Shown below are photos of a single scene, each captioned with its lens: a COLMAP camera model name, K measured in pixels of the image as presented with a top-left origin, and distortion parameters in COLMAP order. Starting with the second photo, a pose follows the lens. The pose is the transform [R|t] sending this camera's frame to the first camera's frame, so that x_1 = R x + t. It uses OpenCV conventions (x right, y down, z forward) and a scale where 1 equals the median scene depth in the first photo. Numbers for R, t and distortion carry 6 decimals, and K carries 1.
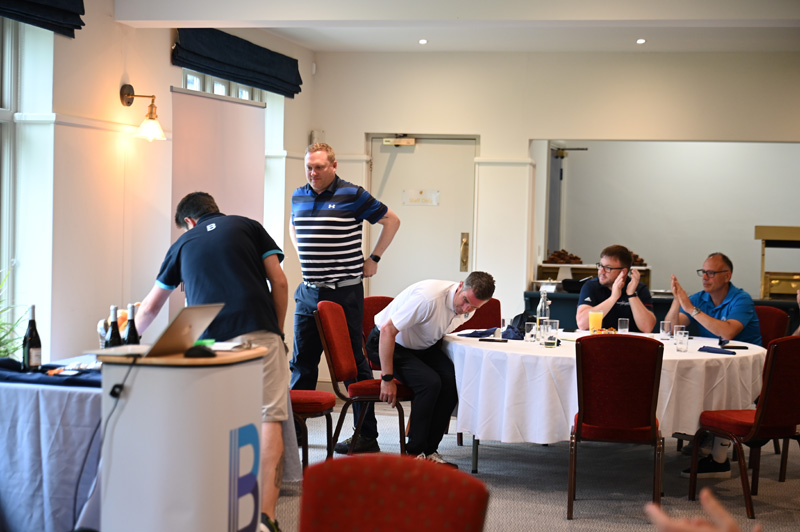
lens RADIAL K [[1451.2, 0, 402.9], [0, 1451.2, 261.0], [0, 0, 1]] dist [0.035426, 0.000000]
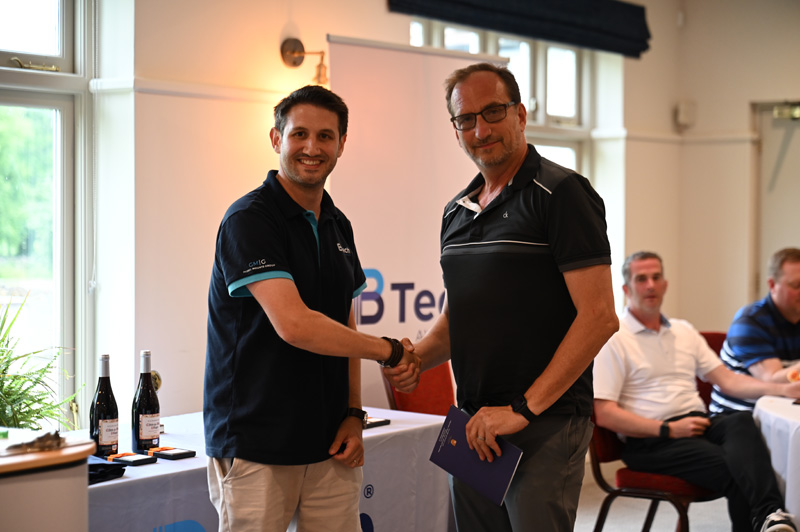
lens RADIAL K [[1544.7, 0, 423.8], [0, 1544.7, 275.7], [0, 0, 1]] dist [-0.004493, 0.000000]
pose [[0.929539, -0.003194, -0.368710, 0.129594], [0.003892, 0.999992, 0.001148, -0.003417], [0.368703, -0.002502, 0.929544, 0.263094]]
